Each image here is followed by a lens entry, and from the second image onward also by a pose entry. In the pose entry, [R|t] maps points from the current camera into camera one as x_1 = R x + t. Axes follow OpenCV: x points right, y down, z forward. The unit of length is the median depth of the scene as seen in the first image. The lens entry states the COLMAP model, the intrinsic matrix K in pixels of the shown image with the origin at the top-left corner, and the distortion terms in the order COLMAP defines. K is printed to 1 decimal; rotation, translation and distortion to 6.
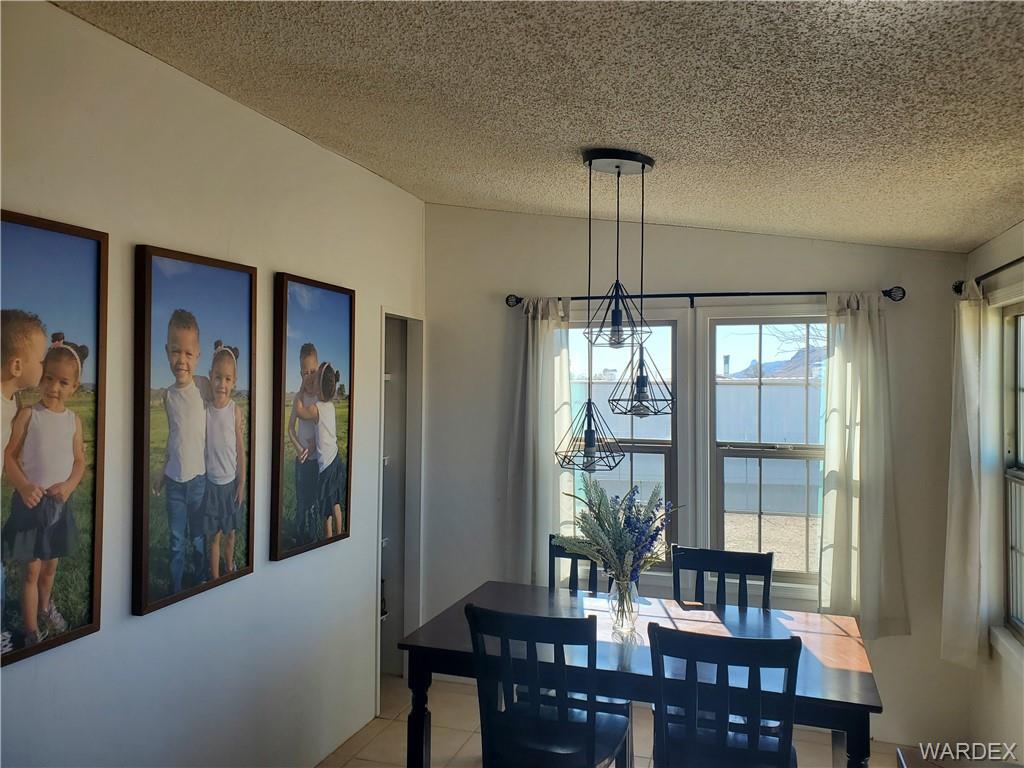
lens RADIAL K [[802.1, 0, 507.3], [0, 802.1, 383.7], [0, 0, 1]] dist [0.082962, -0.094127]
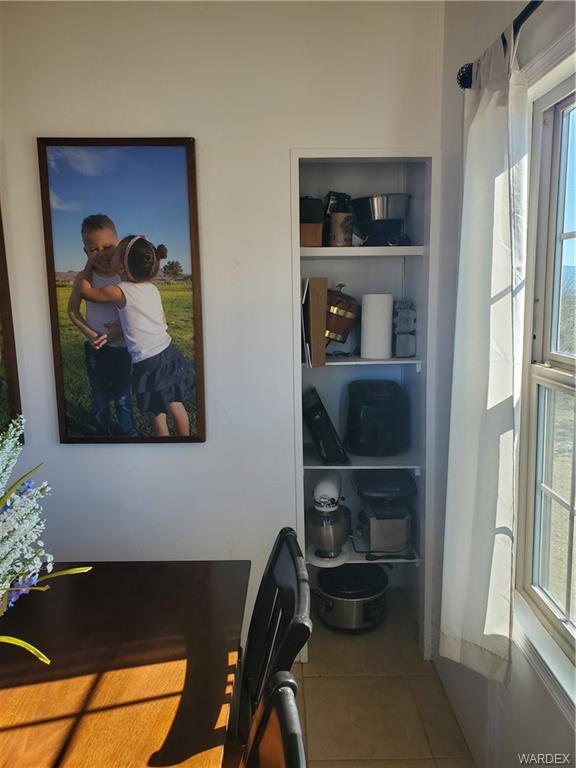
lens RADIAL K [[601.6, 0, 289.7], [0, 601.6, 385.7], [0, 0, 1]] dist [0.082962, -0.094127]
pose [[0.329351, 0.140760, -0.933656, 0.457873], [0.014443, 0.987959, 0.154041, 0.034384], [0.944097, -0.064218, 0.323353, 0.943462]]
